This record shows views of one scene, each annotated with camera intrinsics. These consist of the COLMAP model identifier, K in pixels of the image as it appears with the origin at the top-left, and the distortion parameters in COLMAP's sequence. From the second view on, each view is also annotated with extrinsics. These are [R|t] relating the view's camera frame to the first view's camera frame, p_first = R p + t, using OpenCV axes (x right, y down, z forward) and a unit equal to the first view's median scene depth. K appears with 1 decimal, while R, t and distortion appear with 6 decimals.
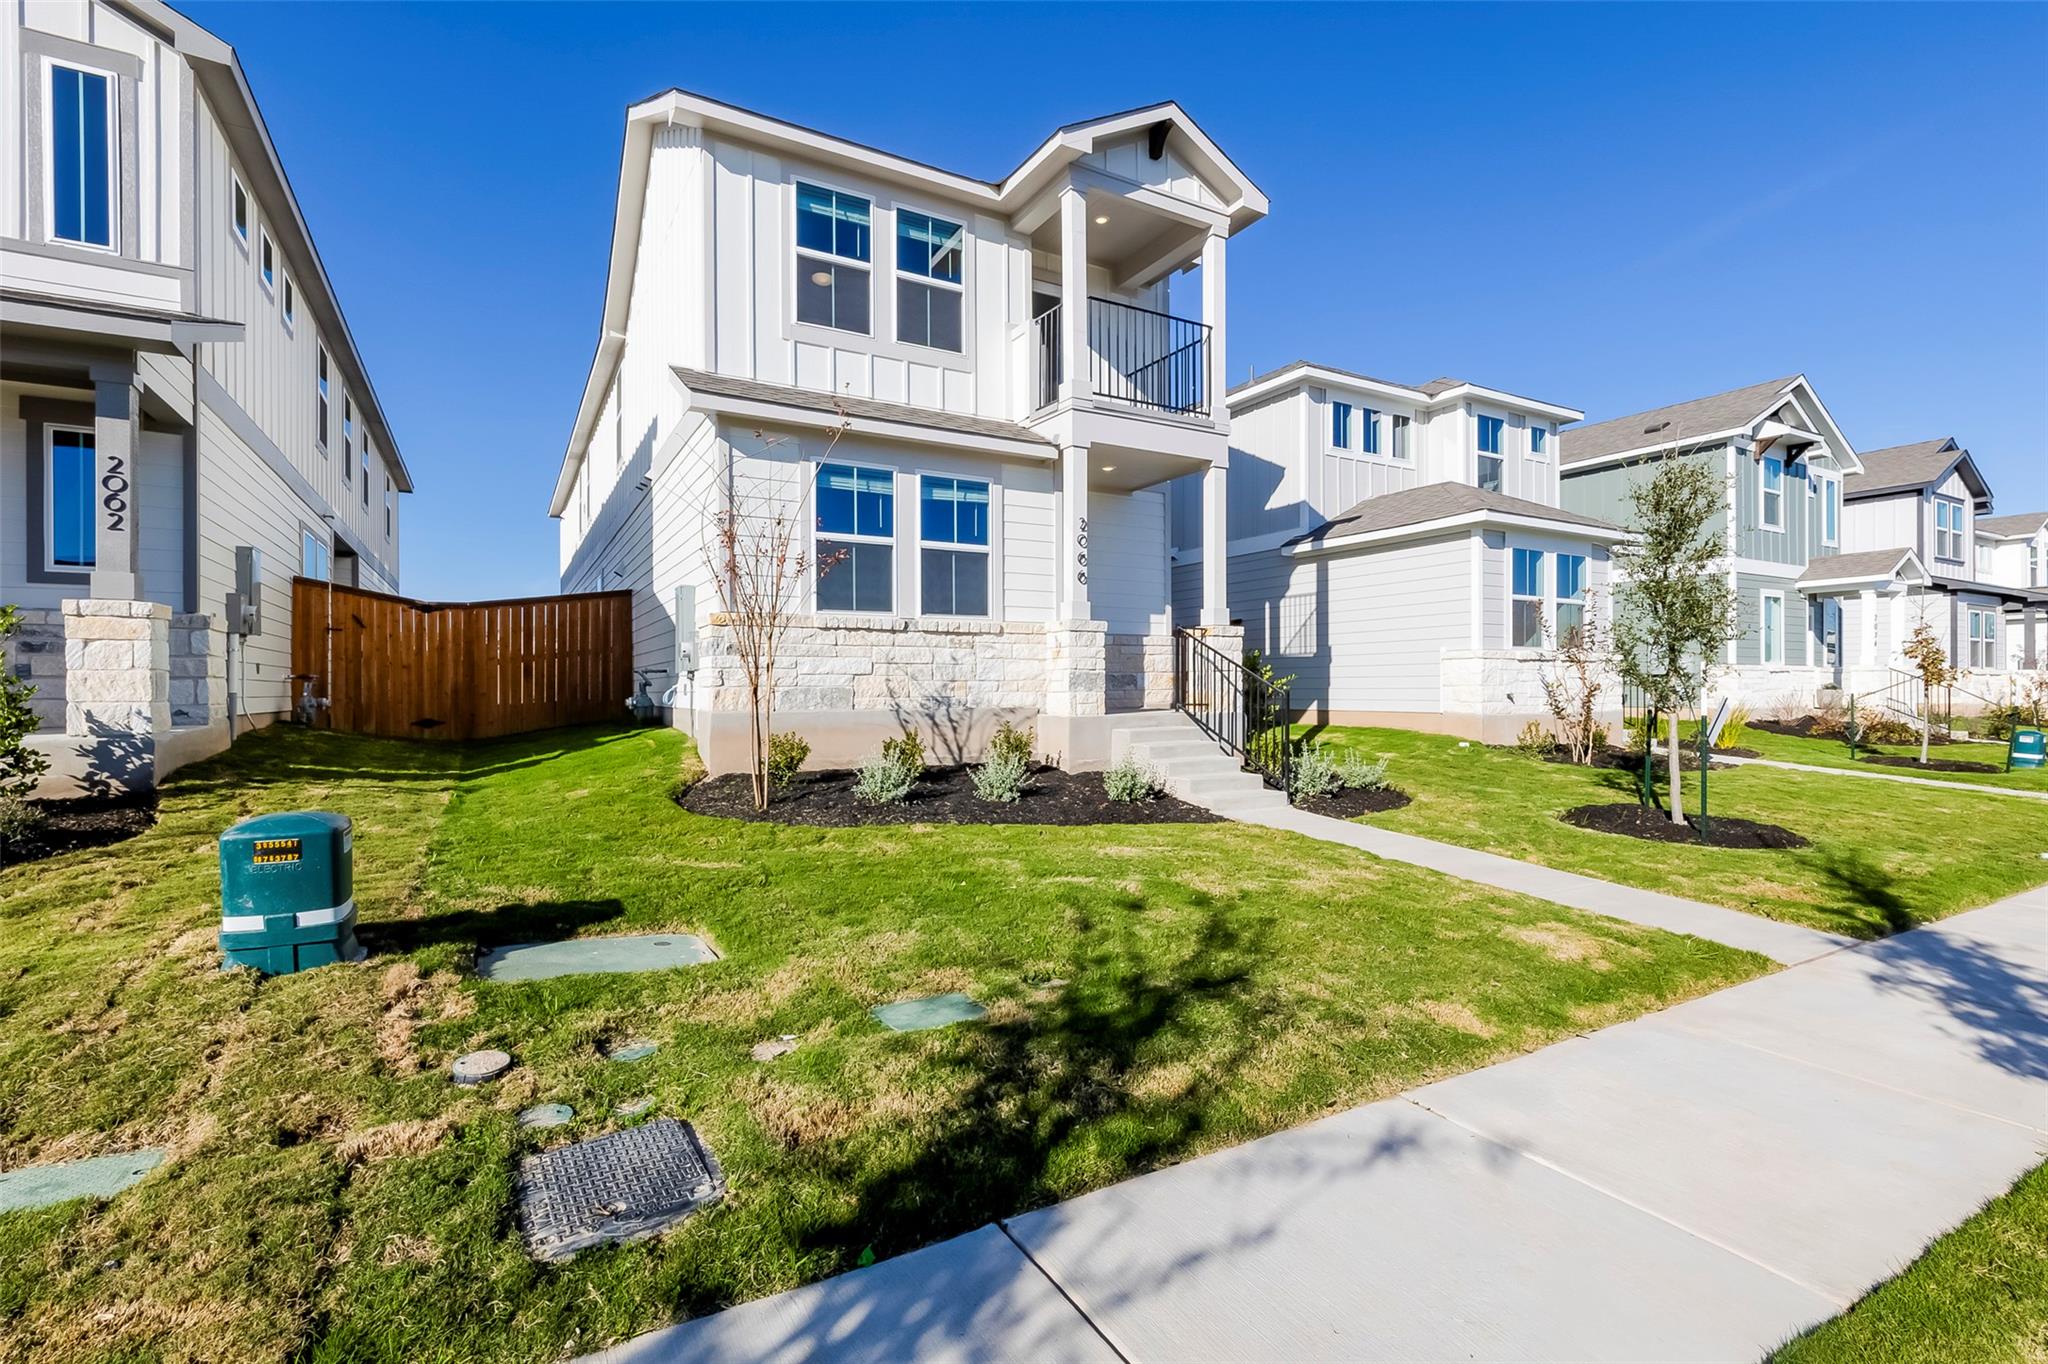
lens RADIAL K [[916.9, 0, 1024.0], [0, 916.9, 682.0], [0, 0, 1]] dist [0.000741, 0.000269]
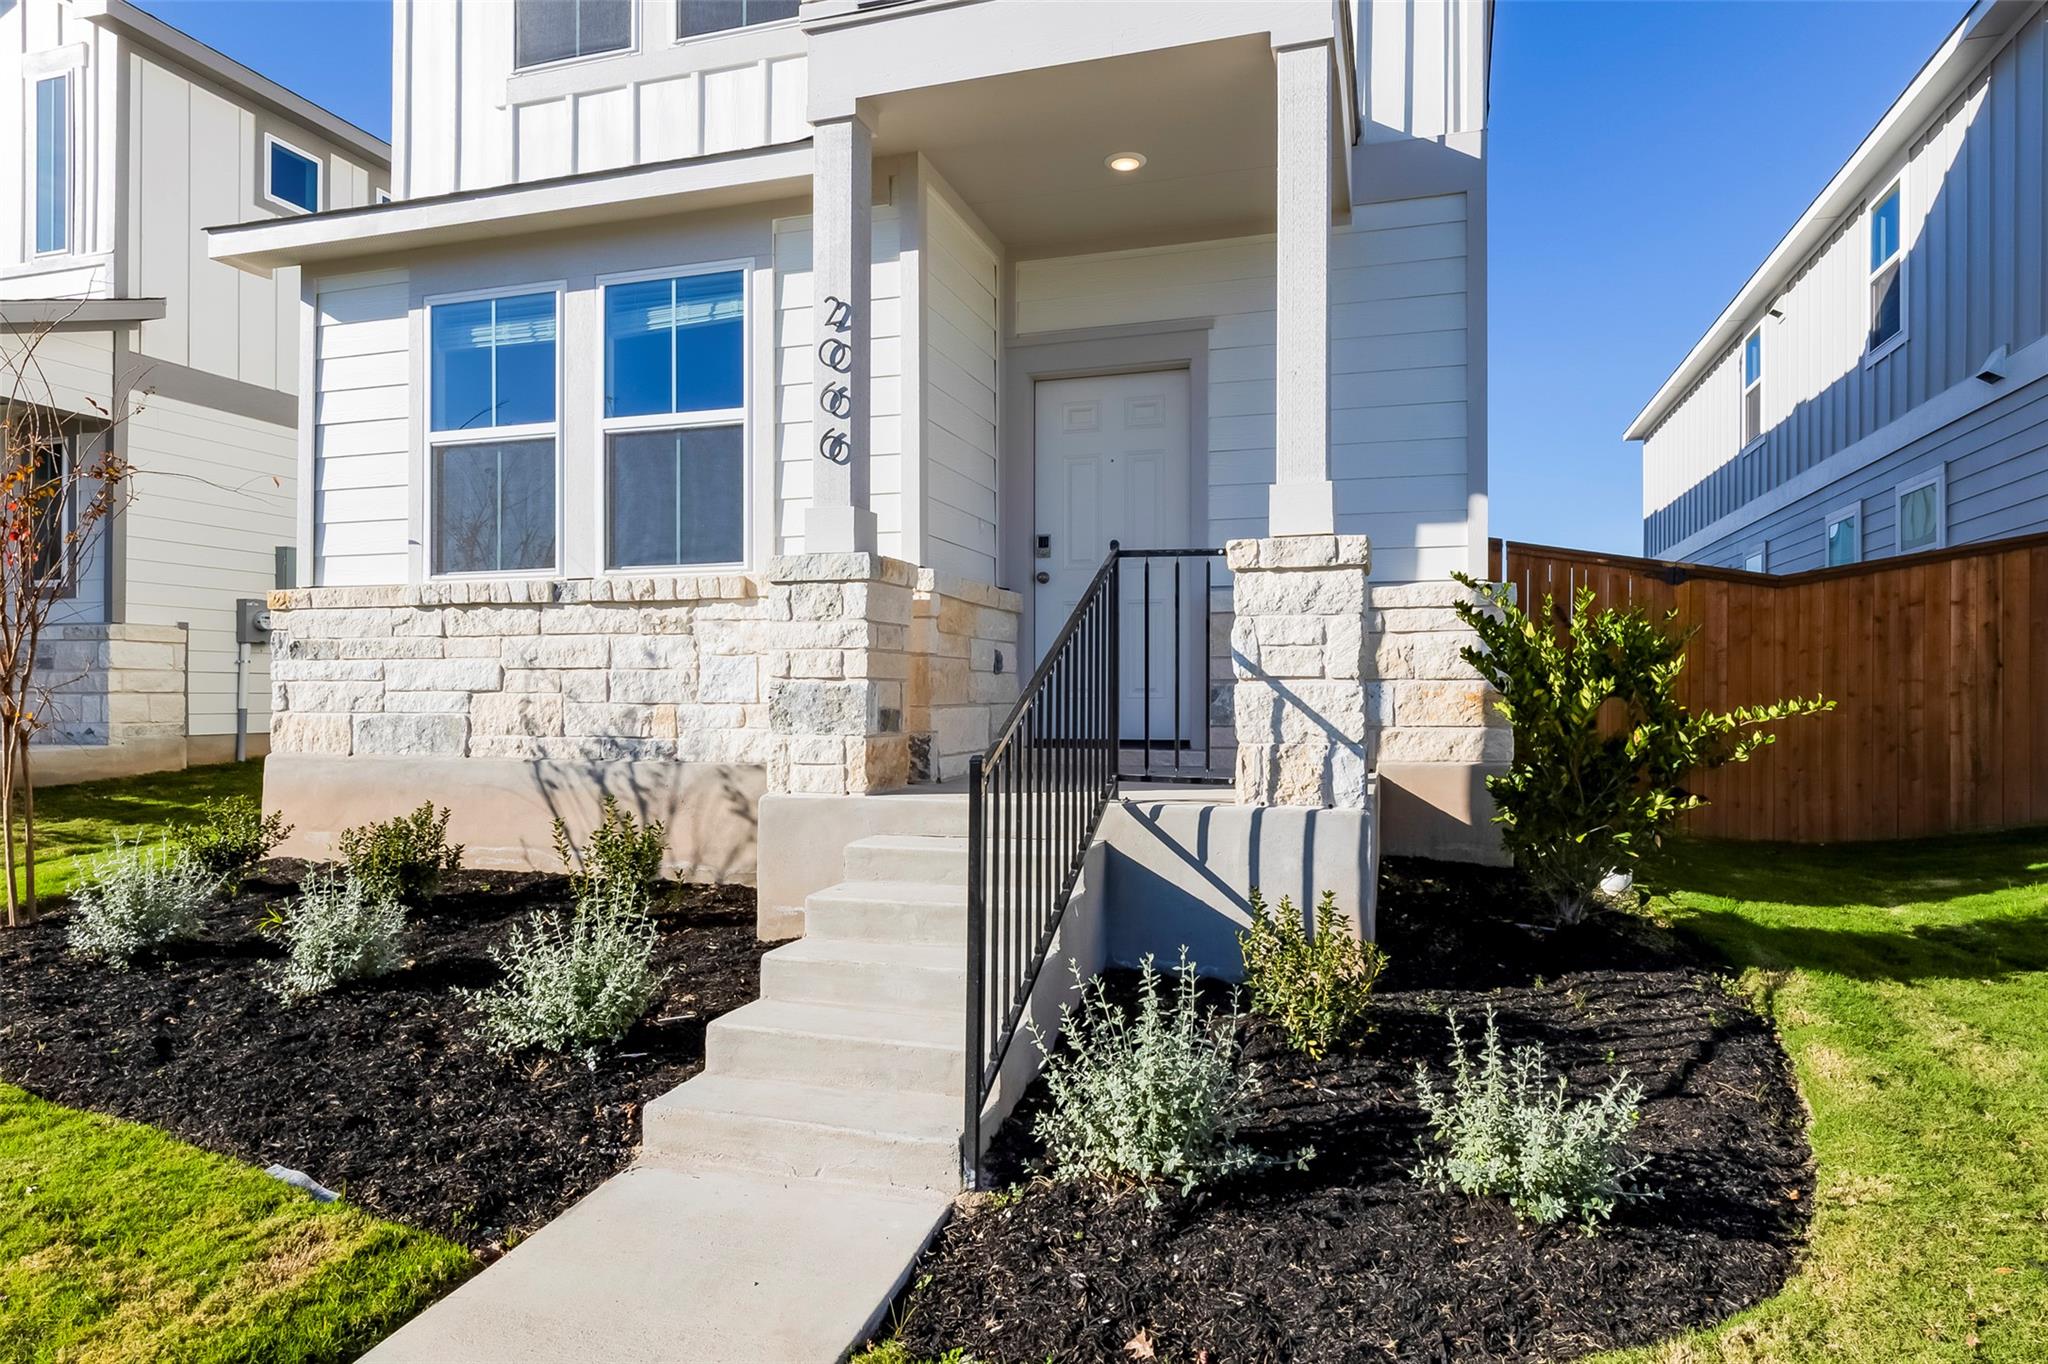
lens RADIAL K [[1220.5, 0, 1024.0], [0, 1220.5, 682.0], [0, 0, 1]] dist [0.005995, -0.000534]
pose [[0.674461, -0.005617, -0.738289, 0.515032], [-0.003261, 0.999939, -0.010587, -0.006430], [0.738303, 0.009548, 0.674401, 0.710492]]
